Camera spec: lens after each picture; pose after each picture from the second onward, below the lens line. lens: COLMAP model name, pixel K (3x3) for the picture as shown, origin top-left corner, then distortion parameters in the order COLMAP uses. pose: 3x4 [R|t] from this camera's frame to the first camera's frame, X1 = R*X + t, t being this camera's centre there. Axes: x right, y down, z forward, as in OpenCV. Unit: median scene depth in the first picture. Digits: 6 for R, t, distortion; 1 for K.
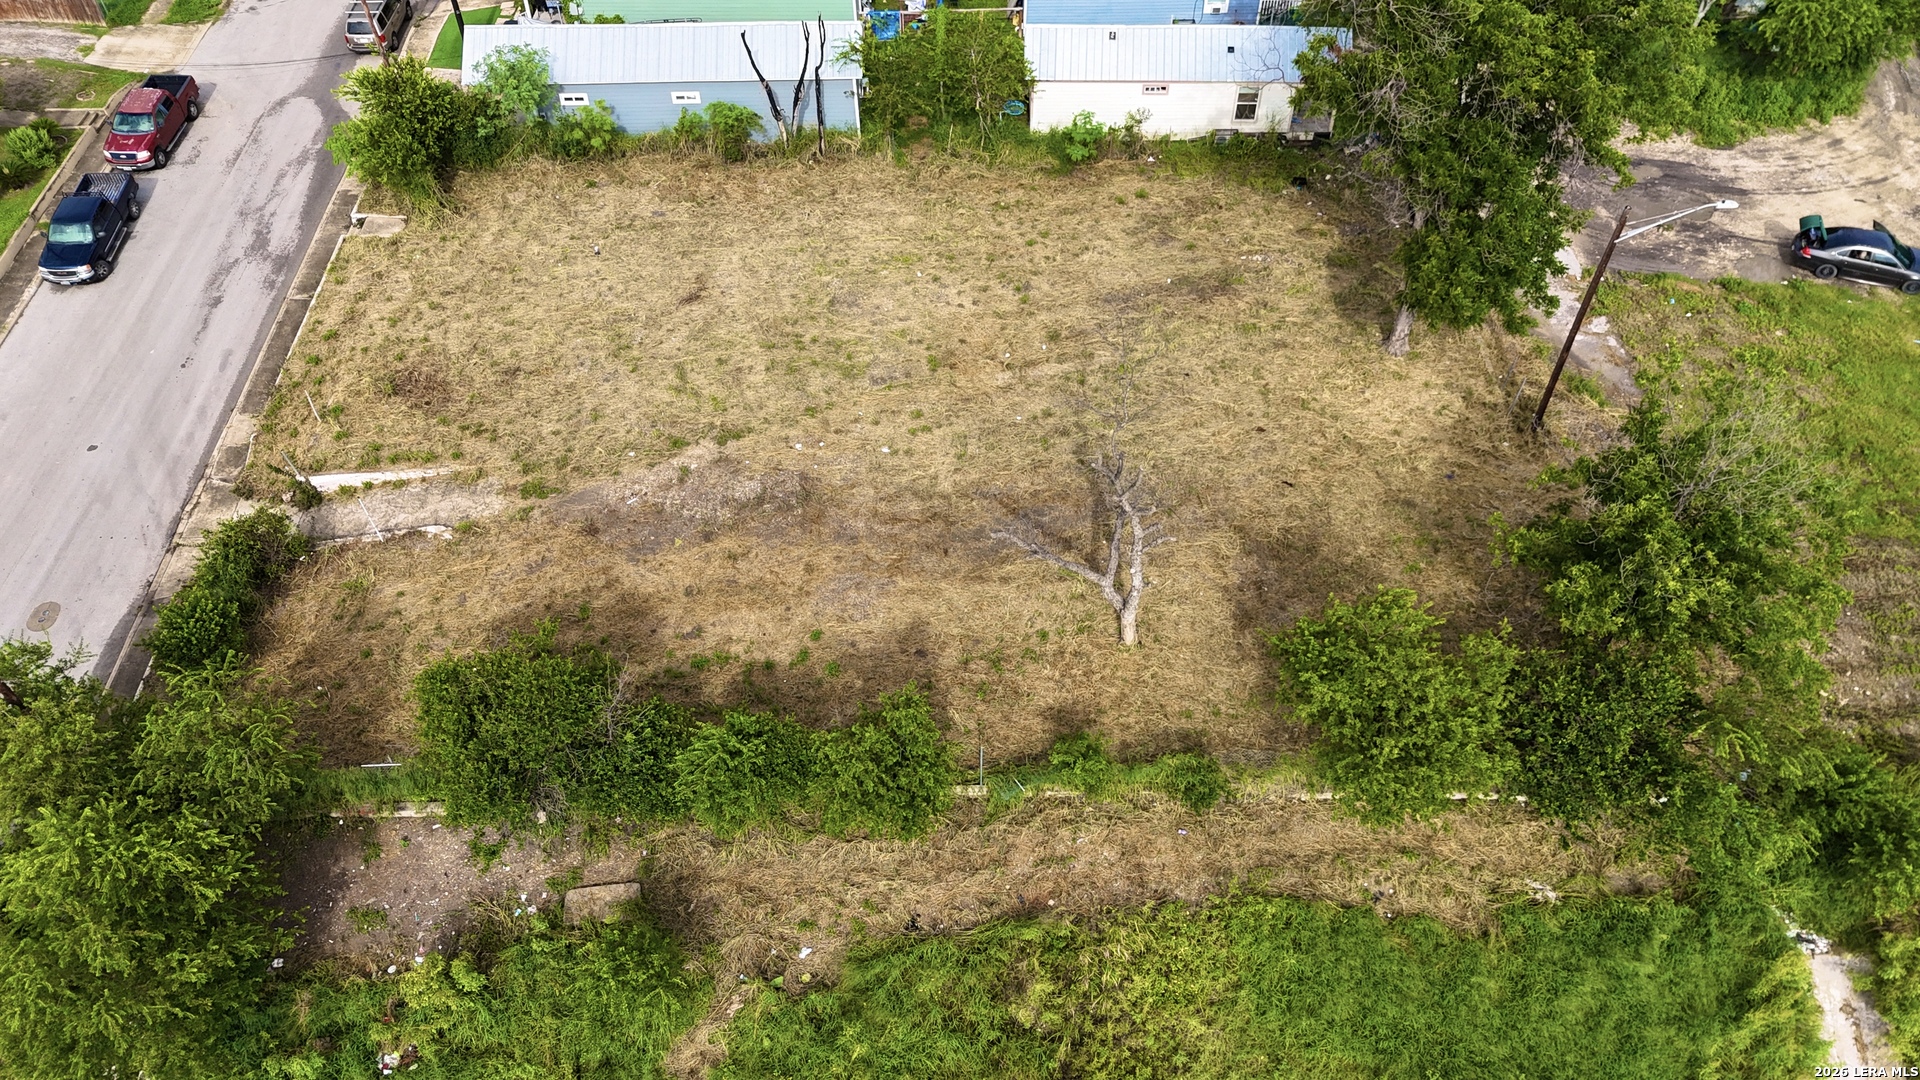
lens RADIAL K [[1400.1, 0, 954.0], [0, 1400.1, 547.5], [0, 0, 1]] dist [0.100135, -0.112704]
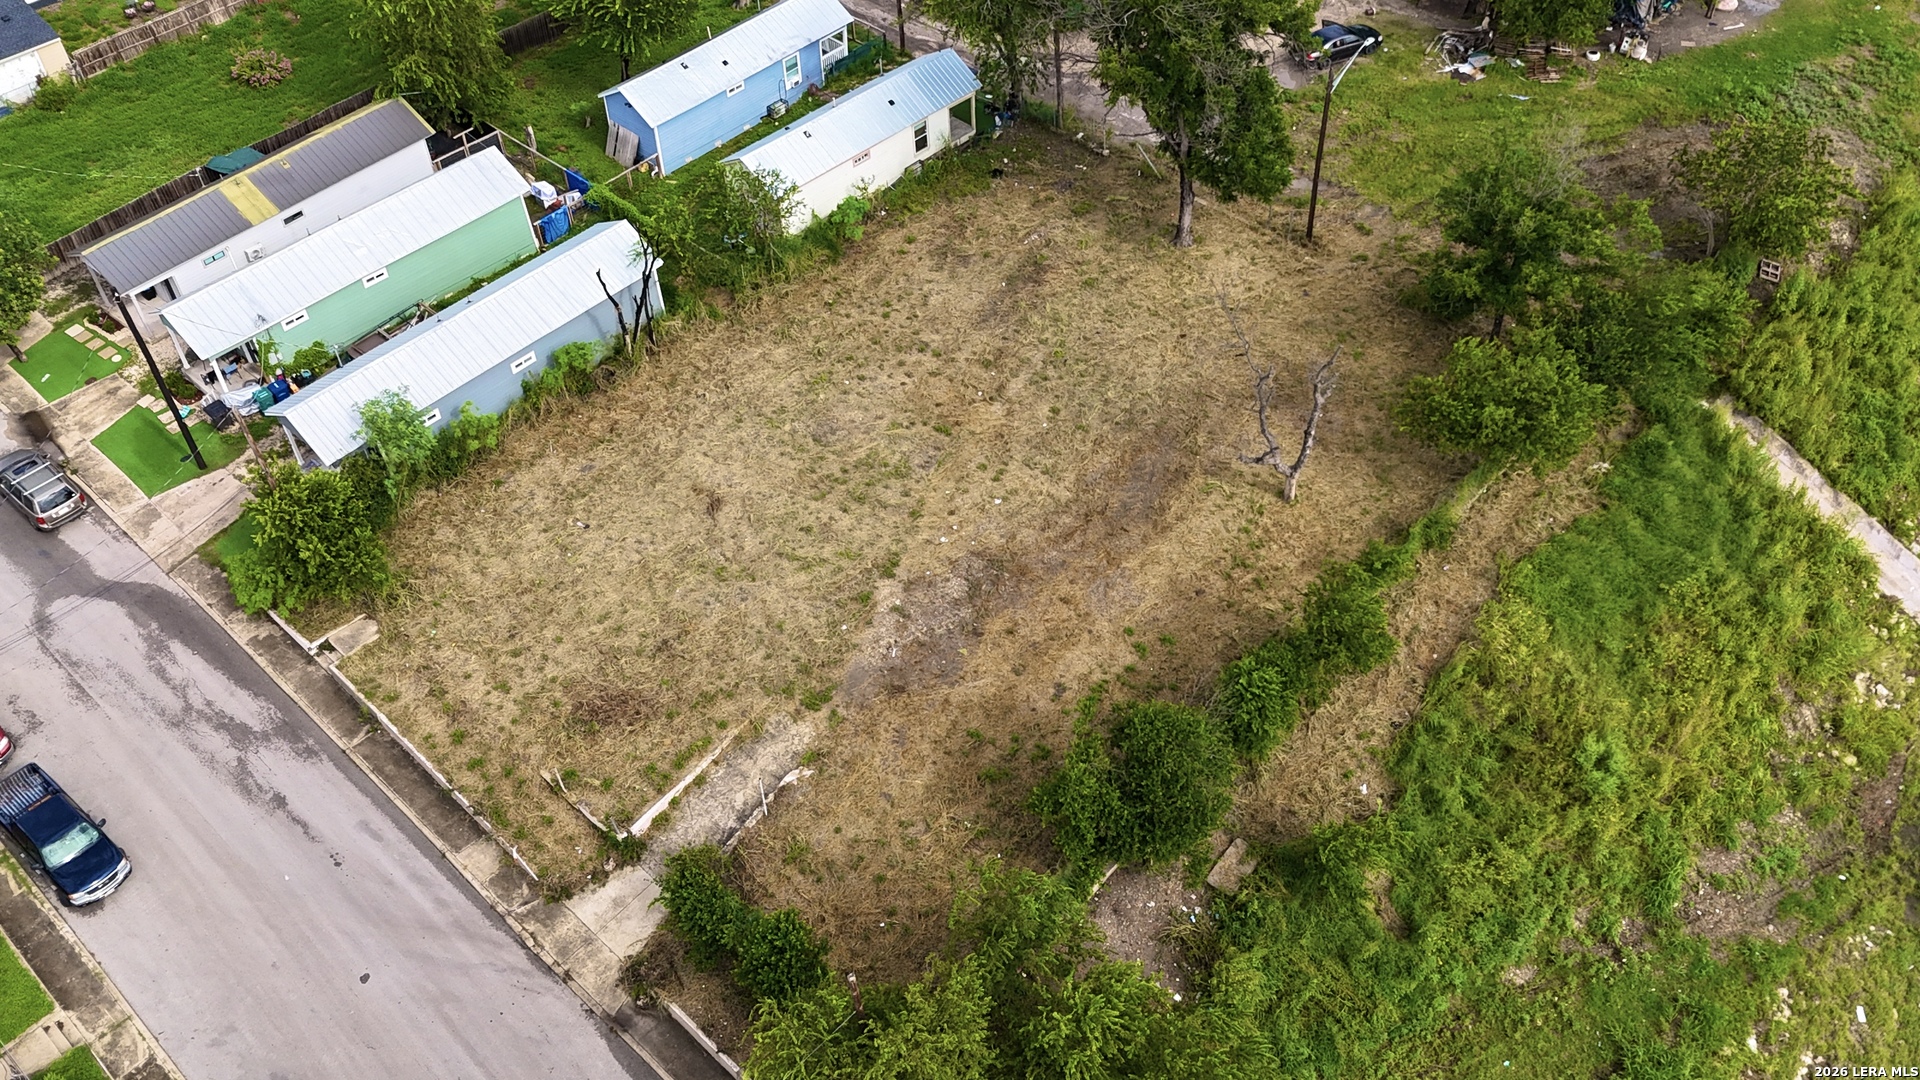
lens RADIAL K [[1675.4, 0, 987.4], [0, 1675.4, 465.9], [0, 0, 1]] dist [0.124128, -0.198126]
pose [[0.678978, -0.513039, 0.525148, -0.714020], [0.557780, 0.825586, 0.085380, -0.202530], [-0.477358, 0.234946, 0.846717, -0.158592]]
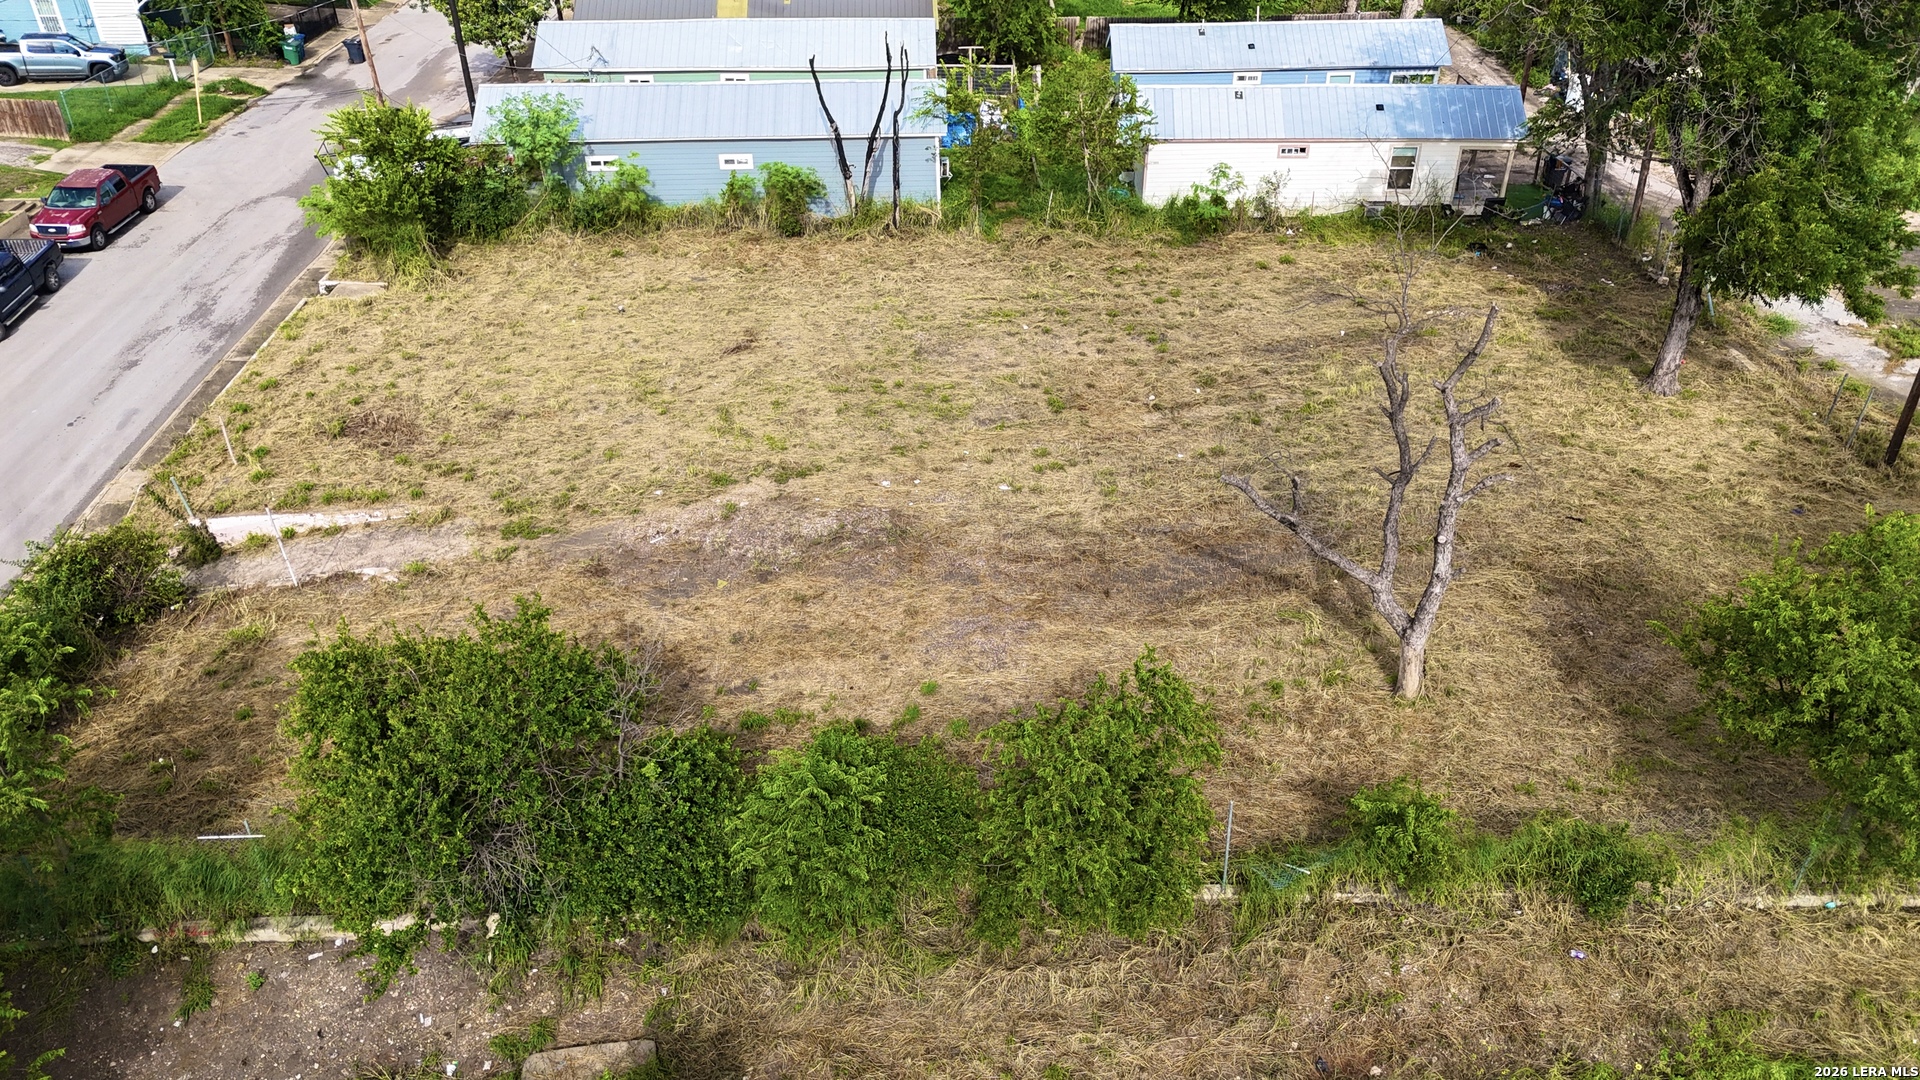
lens RADIAL K [[1400.1, 0, 954.0], [0, 1400.1, 547.5], [0, 0, 1]] dist [0.100135, -0.112704]
pose [[0.999960, -0.001289, 0.008794, -0.076686], [0.003569, 0.964400, -0.264424, 0.143931], [-0.008140, 0.264445, 0.964367, 0.283522]]
